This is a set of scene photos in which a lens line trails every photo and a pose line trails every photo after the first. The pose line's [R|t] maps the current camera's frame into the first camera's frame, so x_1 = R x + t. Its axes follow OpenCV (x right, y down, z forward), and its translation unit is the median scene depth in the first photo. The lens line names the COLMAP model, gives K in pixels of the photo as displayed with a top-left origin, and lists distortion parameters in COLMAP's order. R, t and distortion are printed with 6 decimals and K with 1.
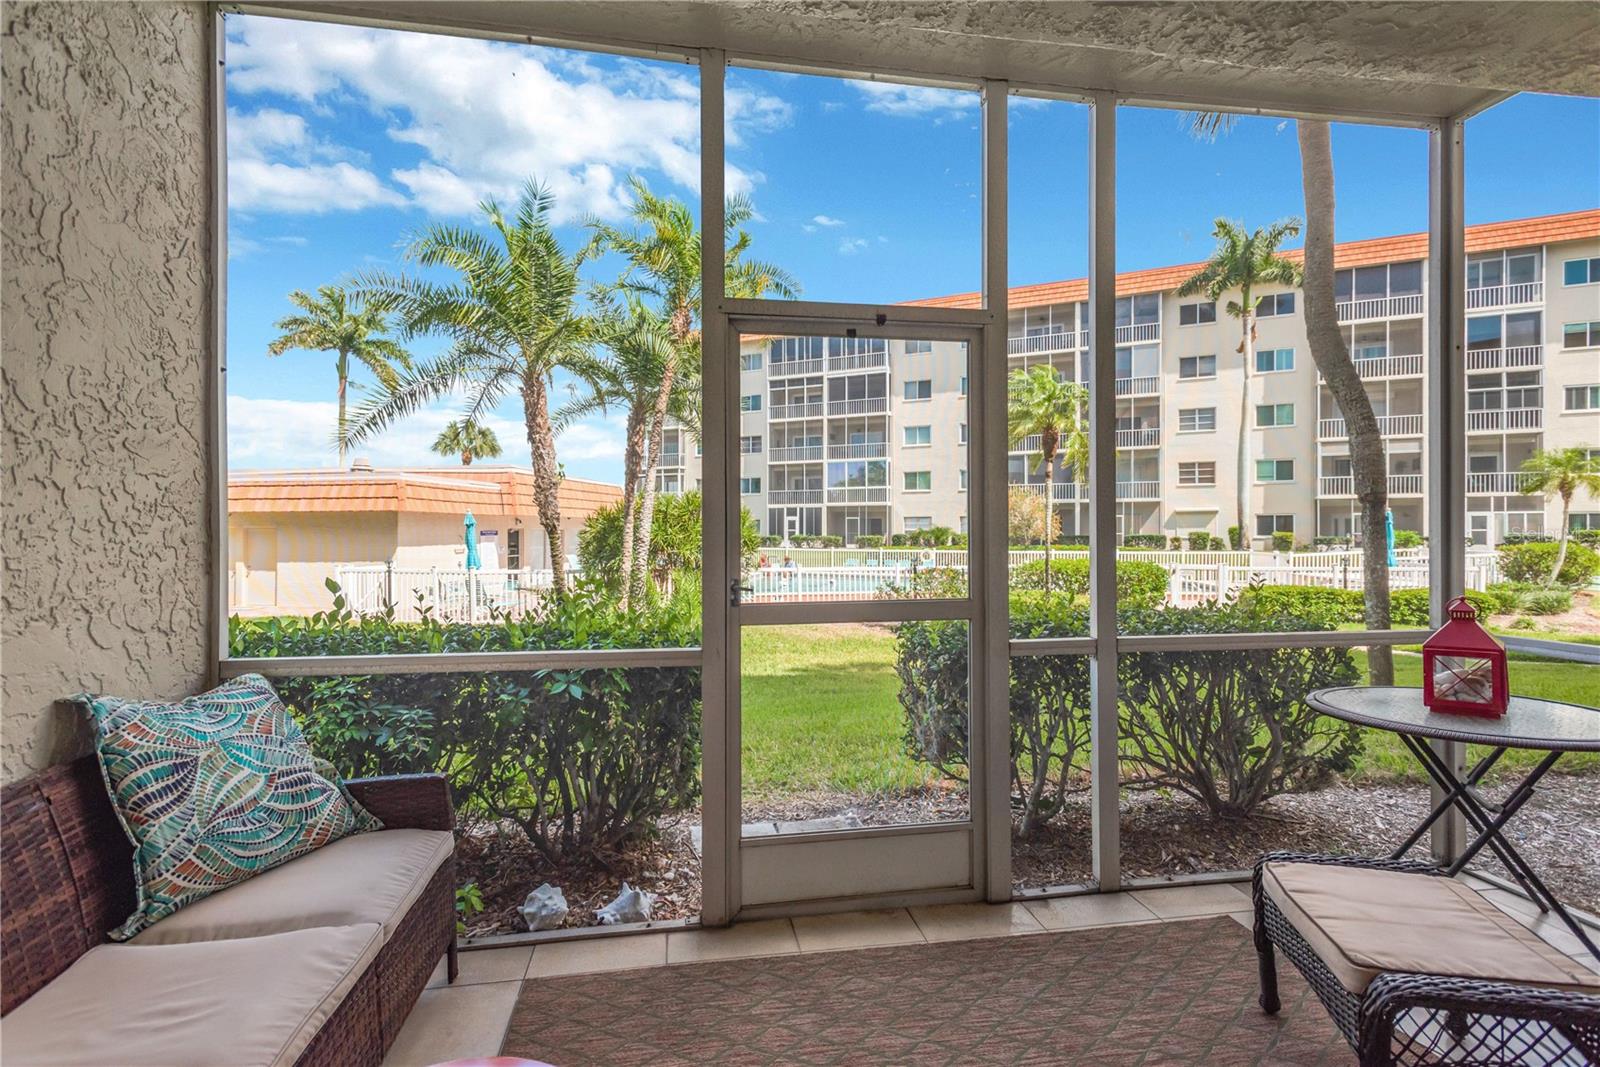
lens RADIAL K [[749.9, 0, 800.5], [0, 749.9, 530.3], [0, 0, 1]] dist [0.017859, -0.007049]
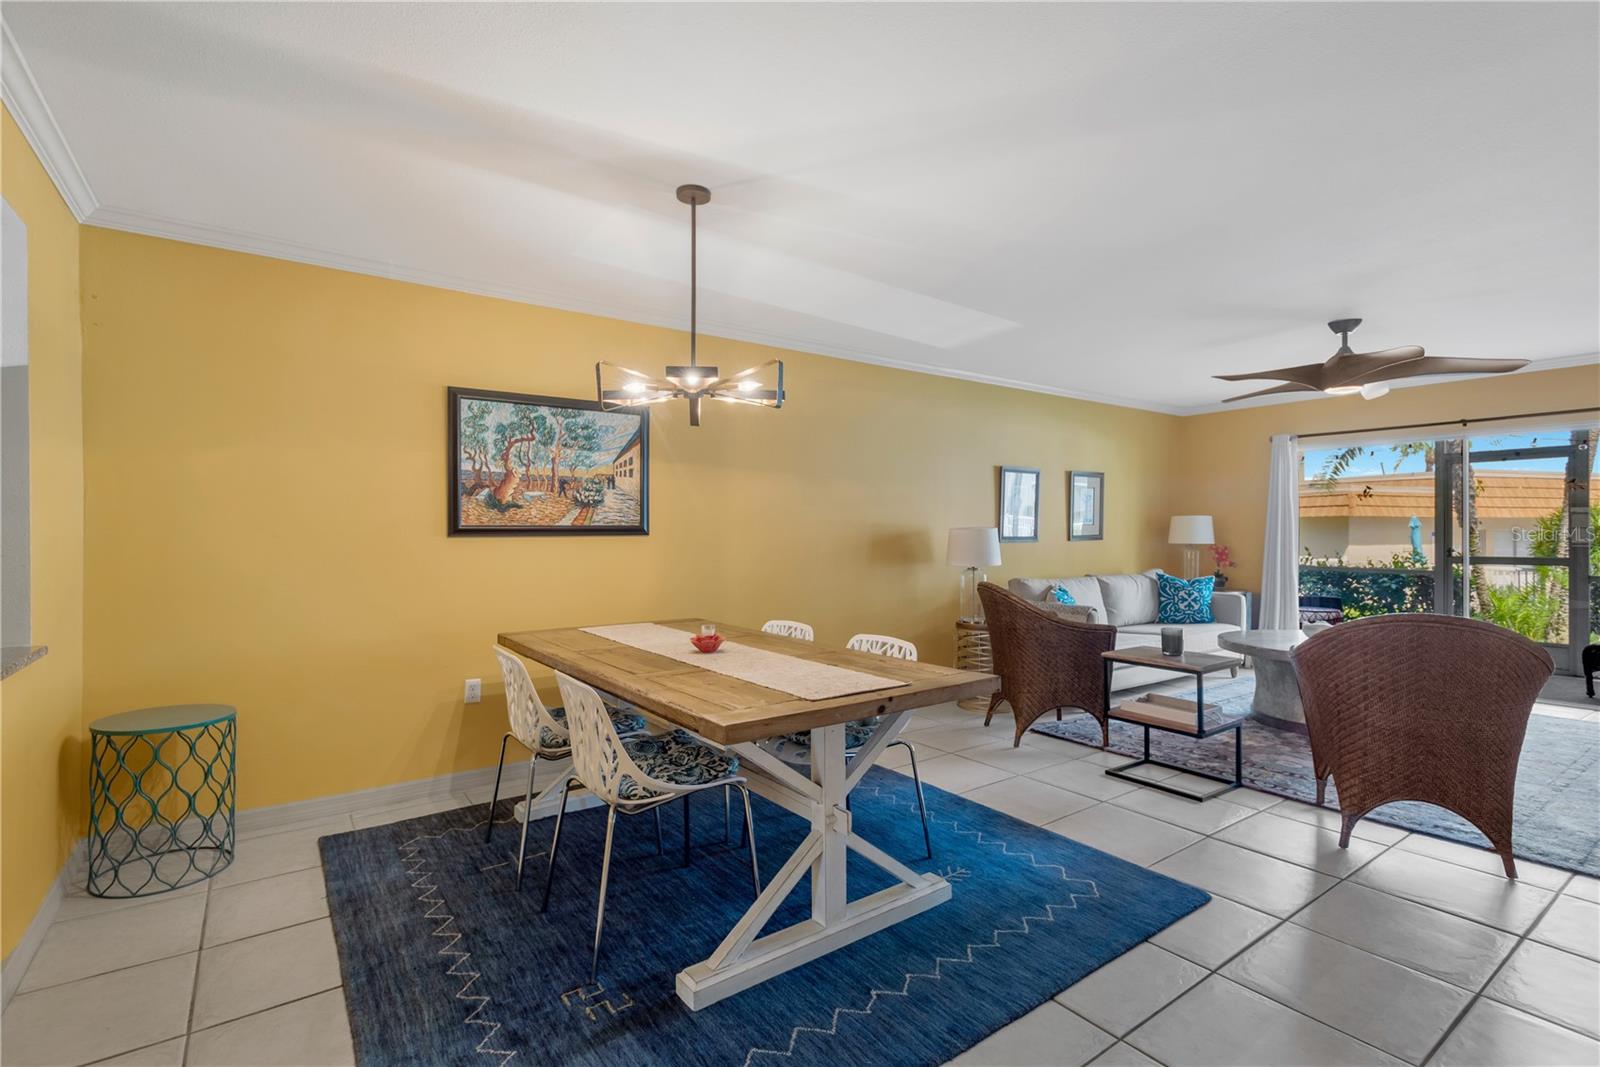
lens RADIAL K [[749.9, 0, 799.0], [0, 749.9, 533.9], [0, 0, 1]] dist [0.017859, -0.007049]
pose [[0.427074, 0.004199, -0.904207, 2.549303], [-0.001401, 0.999991, 0.003982, 0.002125], [0.904216, -0.000433, 0.427076, -4.381238]]
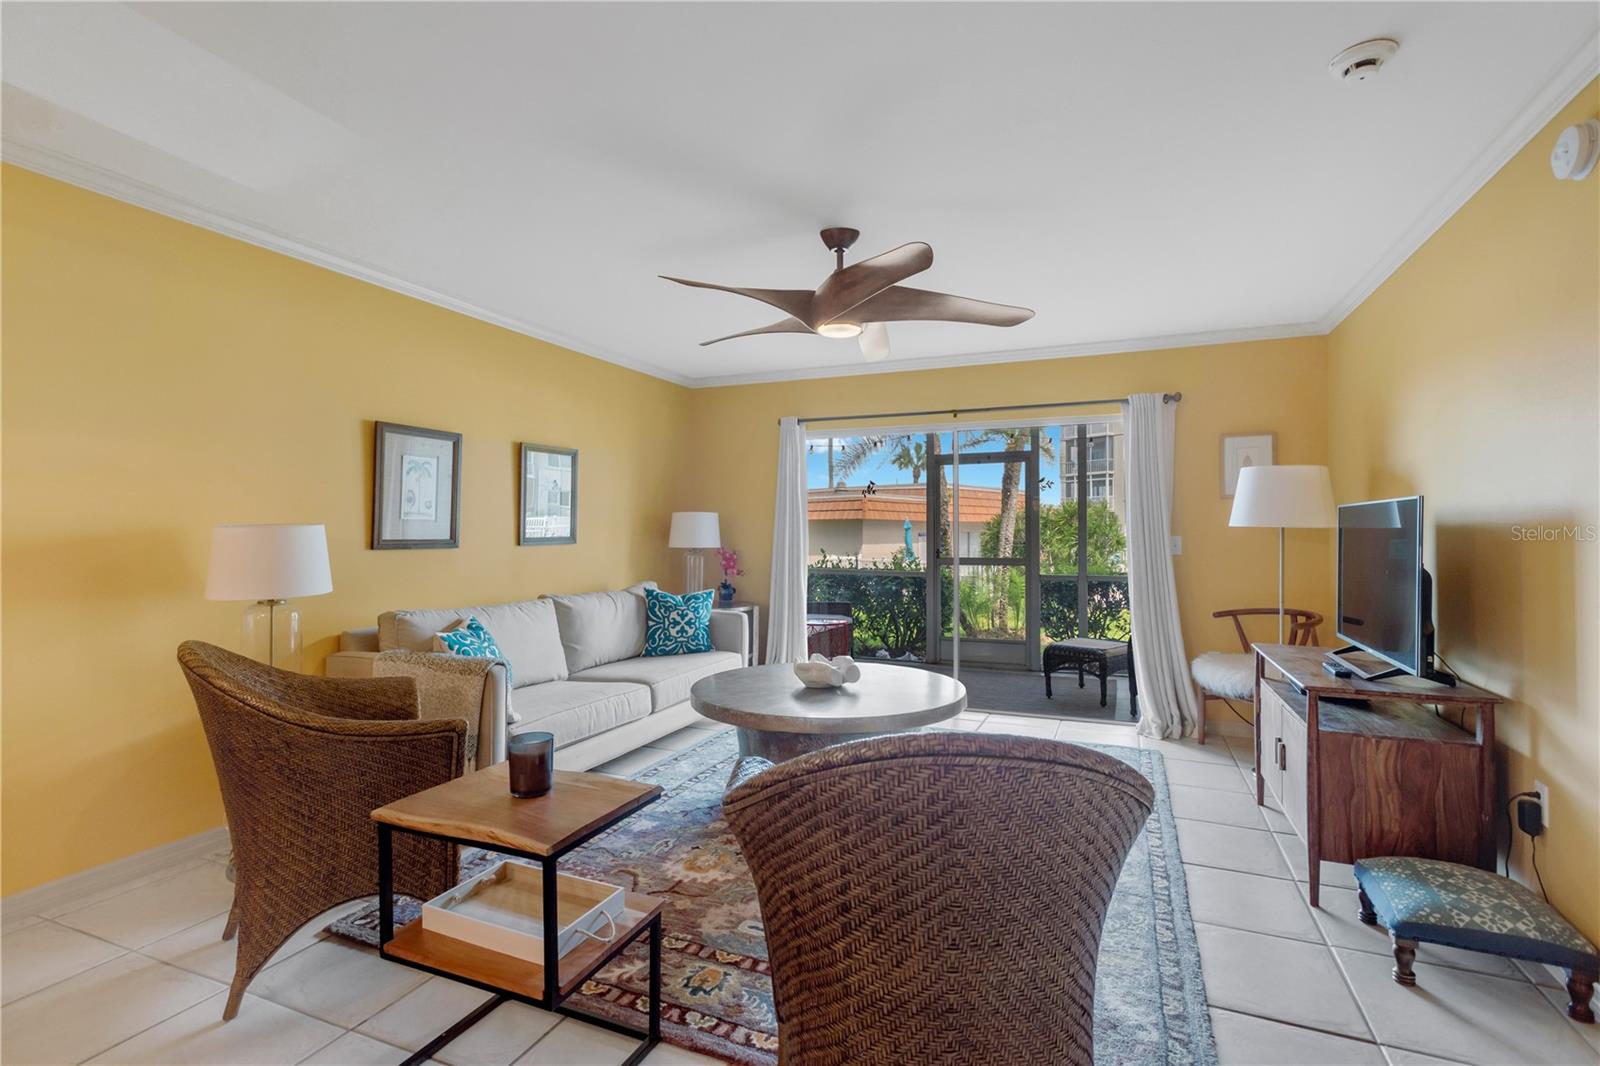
lens RADIAL K [[749.9, 0, 802.7], [0, 749.9, 528.2], [0, 0, 1]] dist [0.017859, -0.007049]
pose [[0.834636, -0.000607, -0.550802, 1.865147], [-0.002907, 0.999981, -0.005507, 0.001647], [0.550795, 0.006198, 0.834618, -3.021955]]
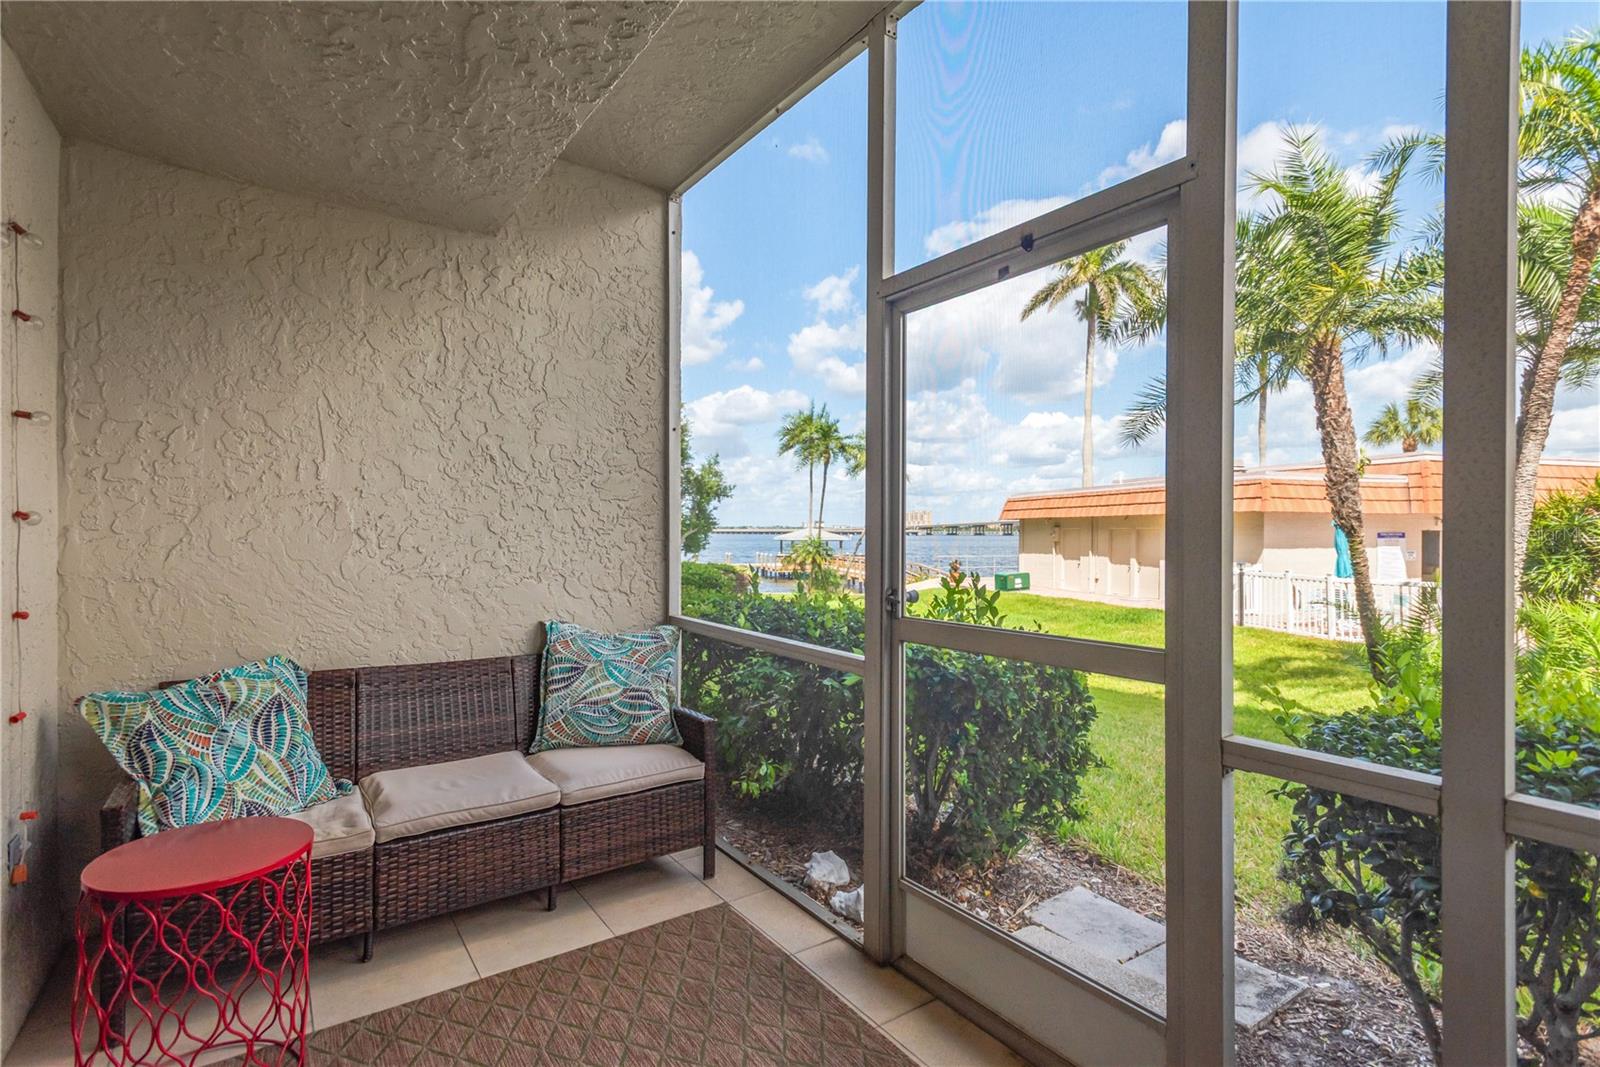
lens RADIAL K [[749.9, 0, 805.3], [0, 749.9, 536.4], [0, 0, 1]] dist [0.017859, -0.007049]
pose [[0.444746, 0.008911, -0.895612, 0.825124], [-0.002903, 0.999960, 0.008507, -0.006719], [0.895652, -0.001183, 0.444754, 0.614080]]
